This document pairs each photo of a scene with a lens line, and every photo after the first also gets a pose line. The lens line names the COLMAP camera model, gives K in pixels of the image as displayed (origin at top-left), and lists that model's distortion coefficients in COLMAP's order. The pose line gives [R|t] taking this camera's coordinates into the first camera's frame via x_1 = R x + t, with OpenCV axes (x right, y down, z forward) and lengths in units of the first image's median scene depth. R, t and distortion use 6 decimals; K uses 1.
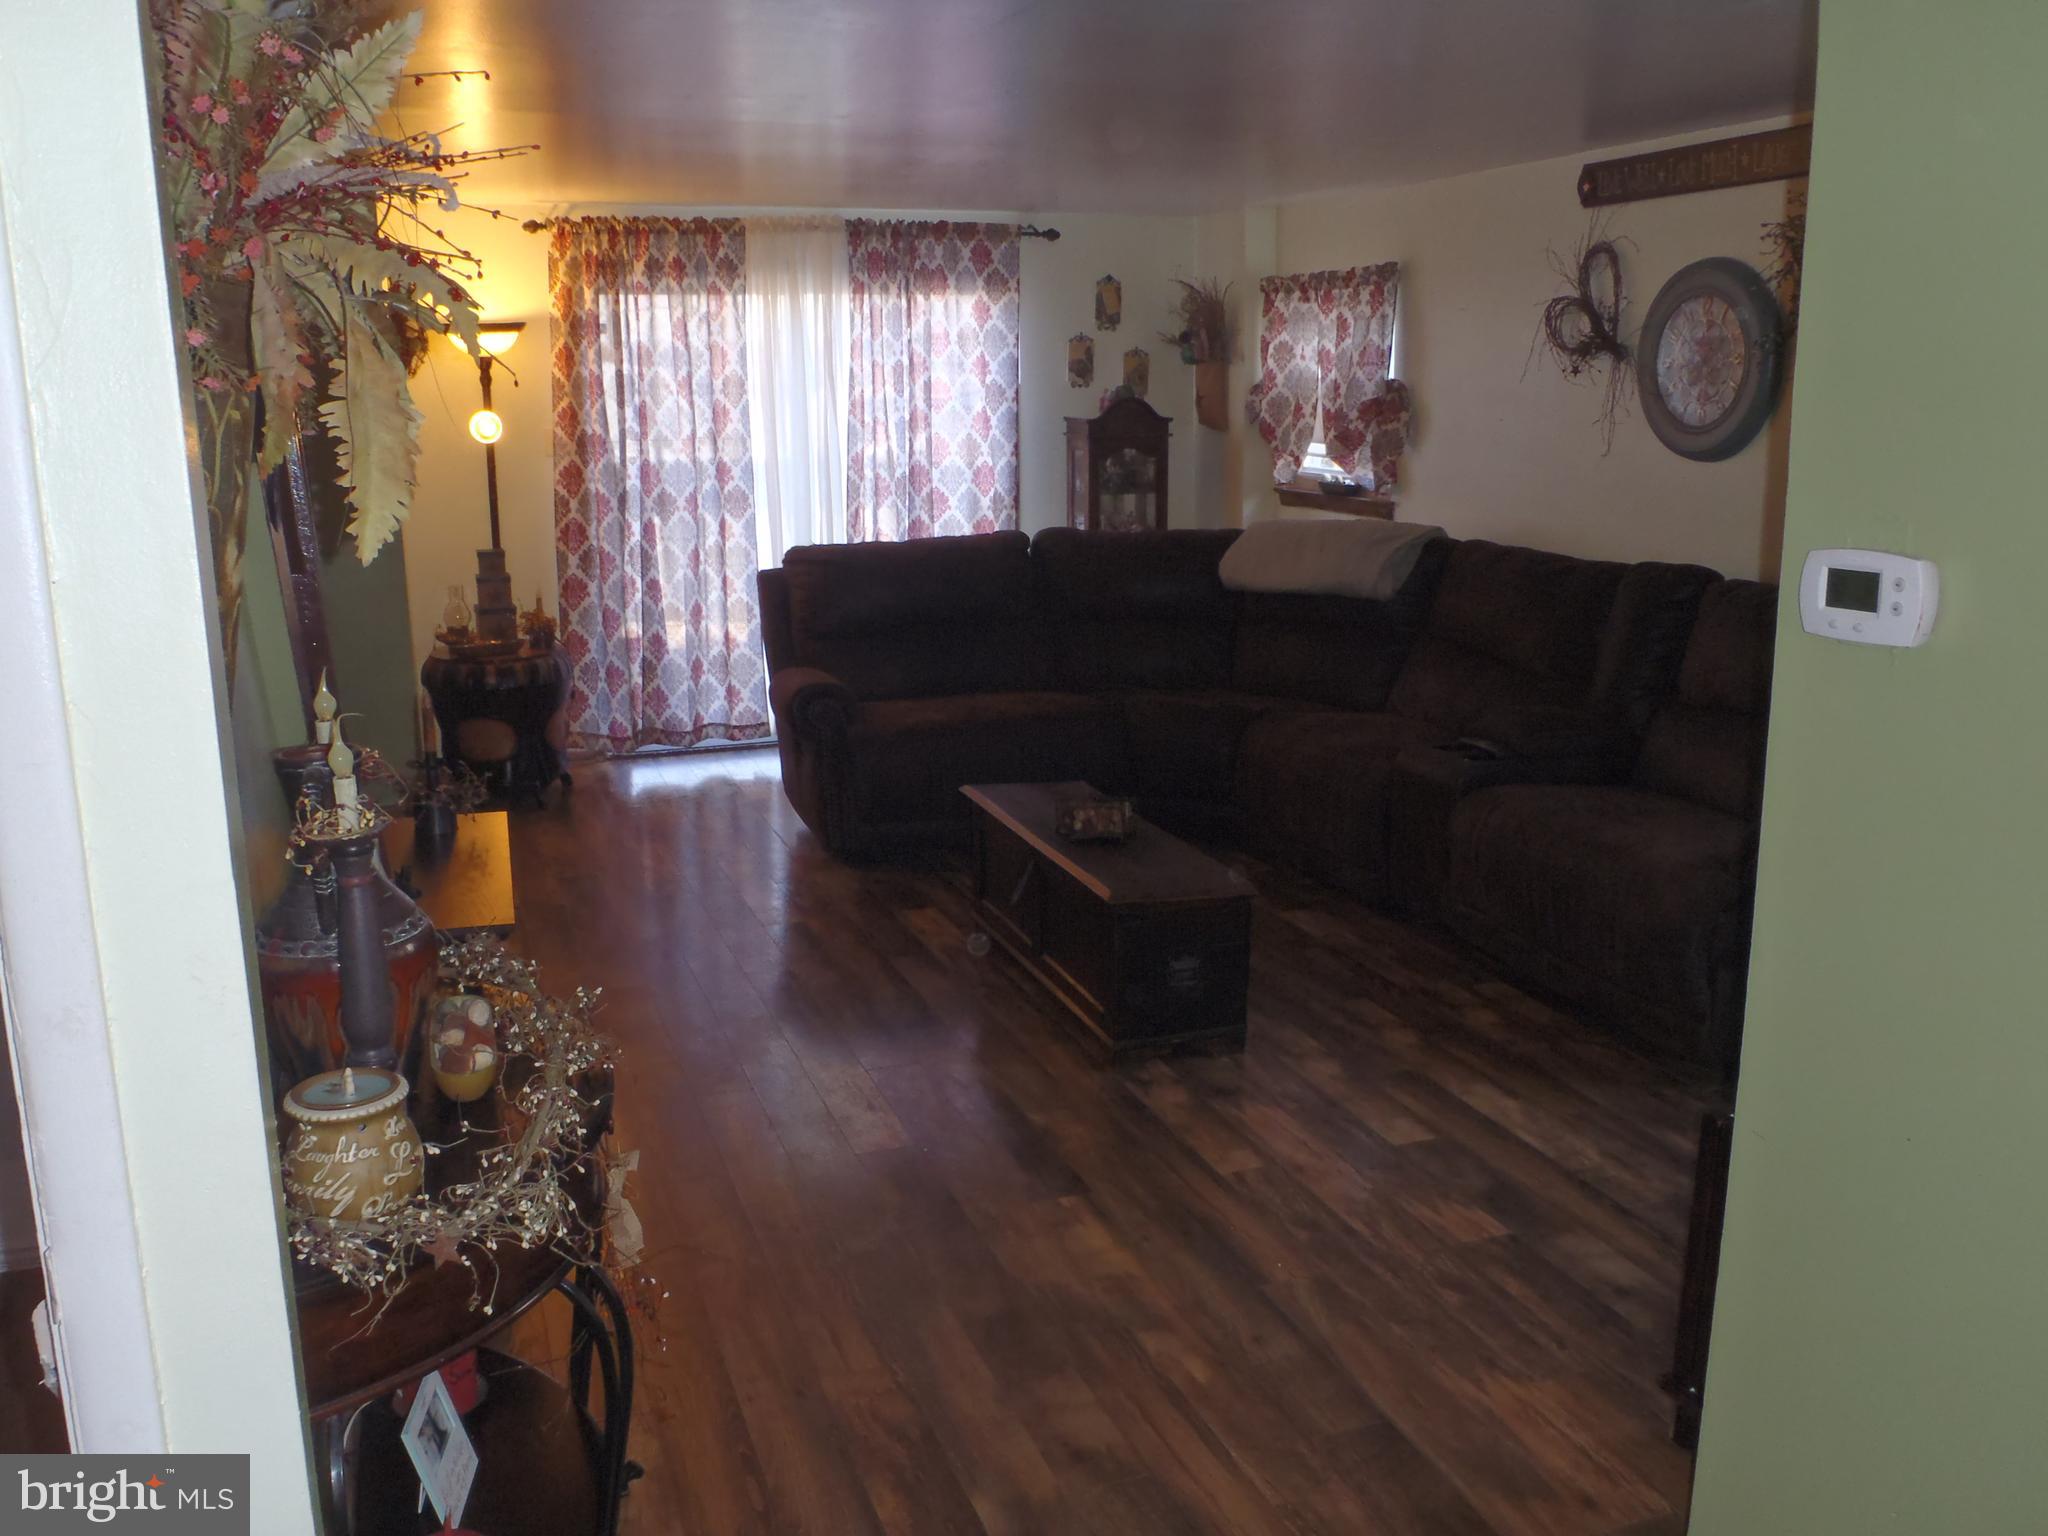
lens RADIAL K [[1695.8, 0, 1034.2], [0, 1695.8, 775.6], [0, 0, 1]] dist [-0.072614, 0.059354]
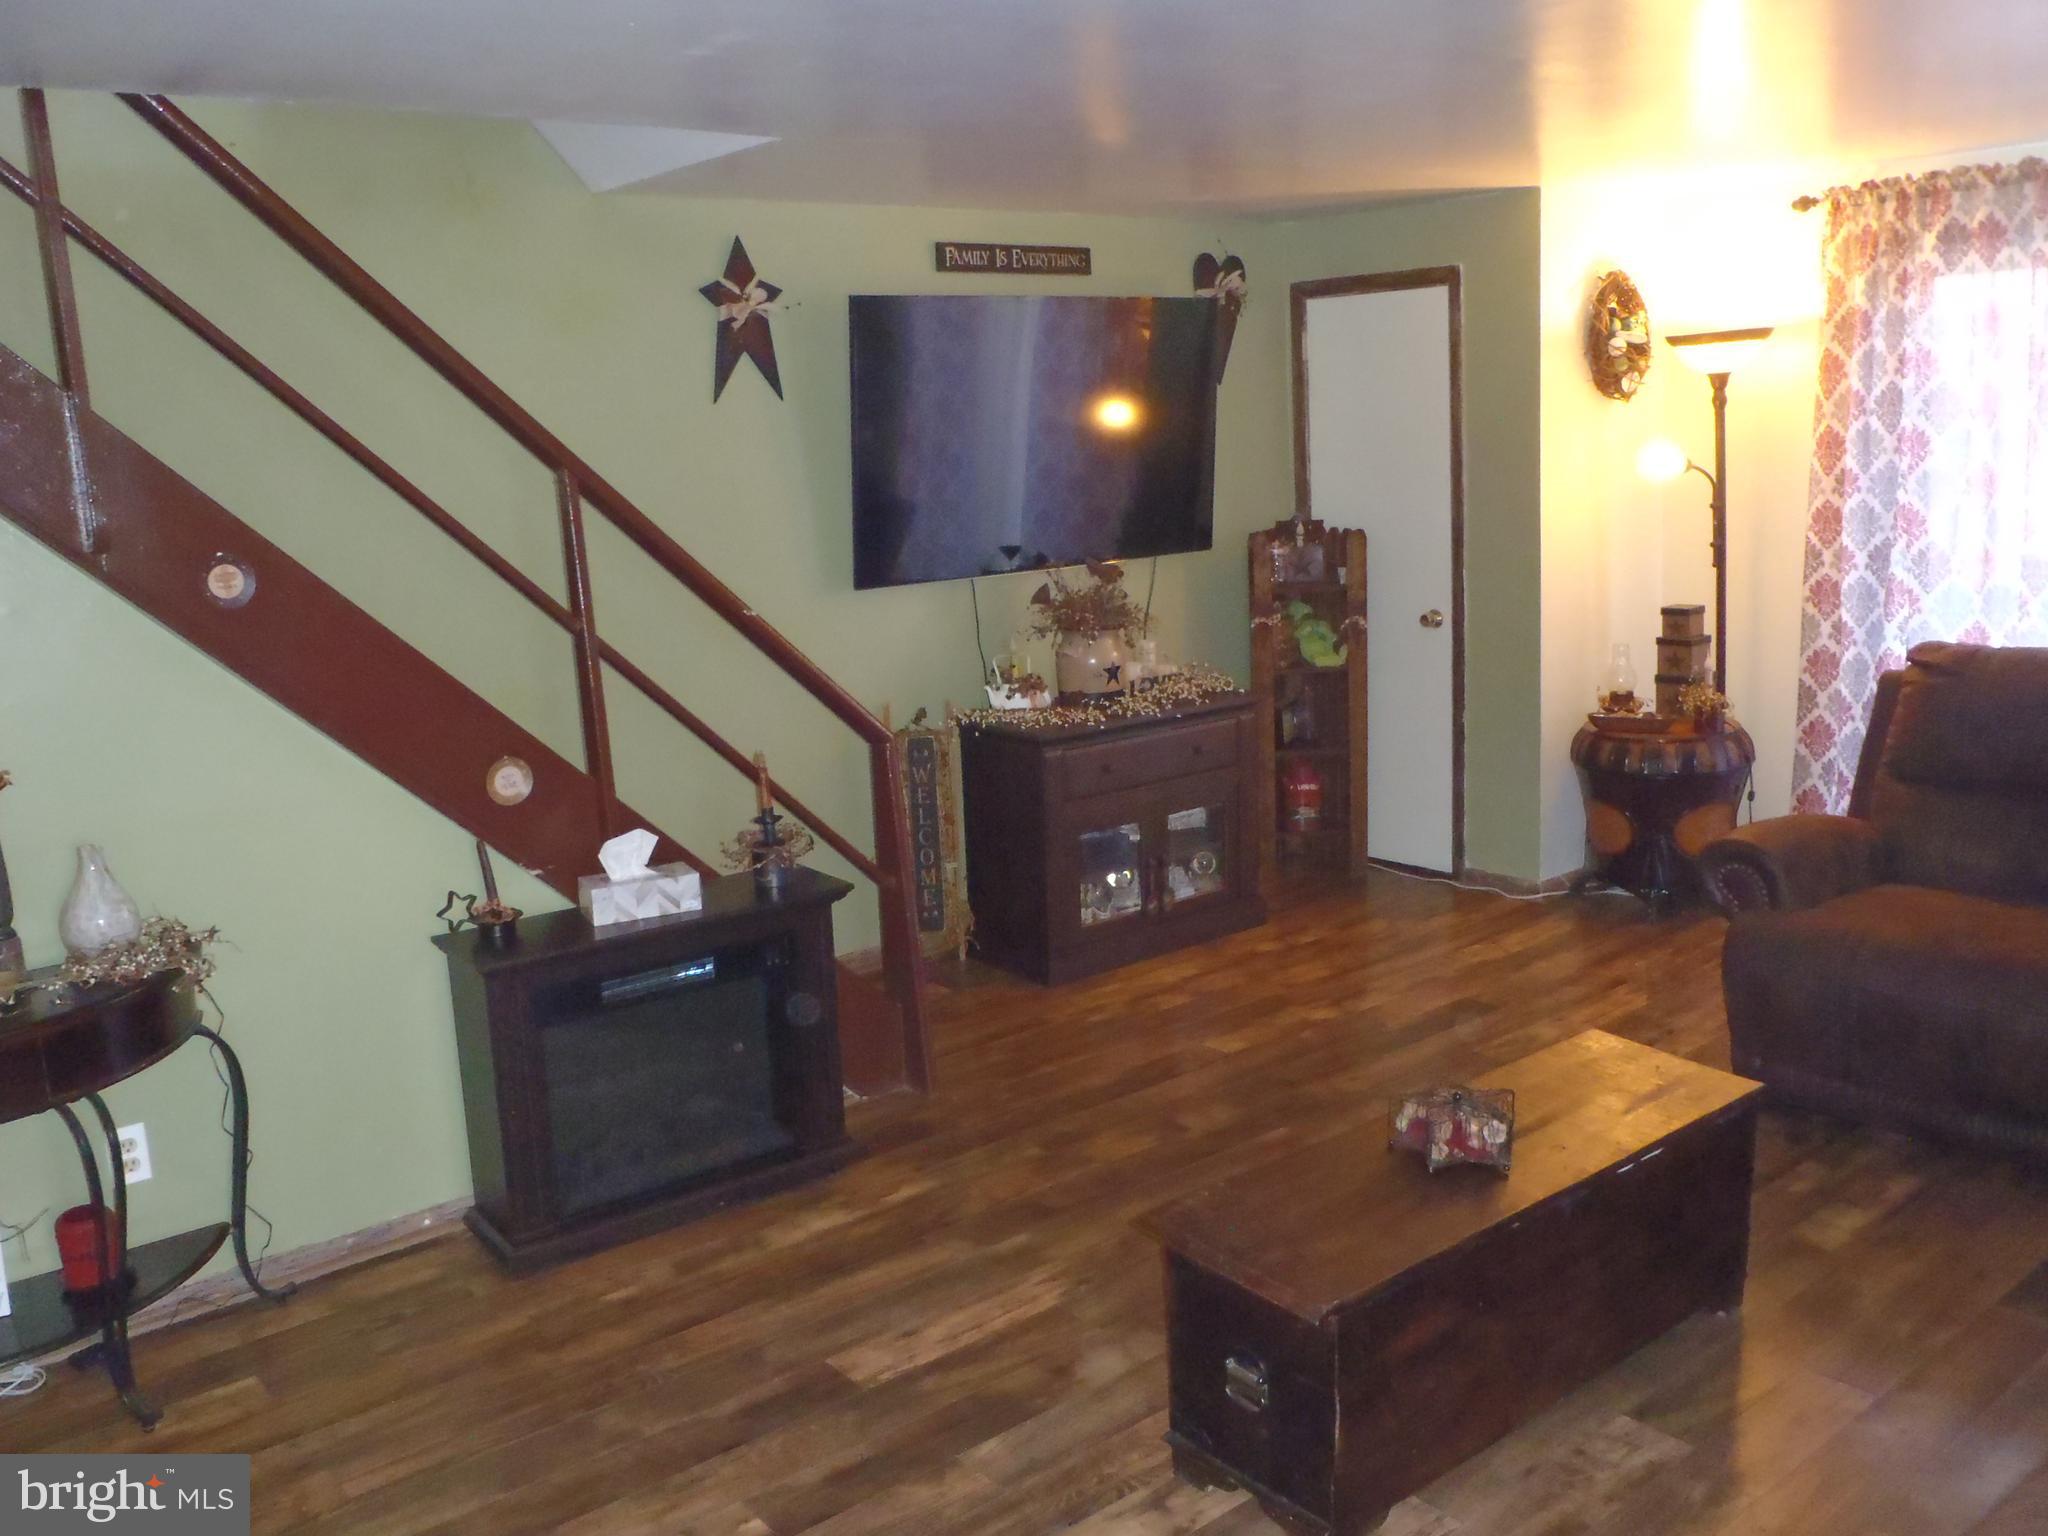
lens RADIAL K [[1743.0, 0, 1049.4], [0, 1743.0, 776.9], [0, 0, 1]] dist [-0.070486, 0.057000]
pose [[0.340766, 0.171123, -0.924443, 0.362355], [-0.168942, 0.978435, 0.118843, -0.096976], [0.924844, 0.115679, 0.362328, 0.398947]]
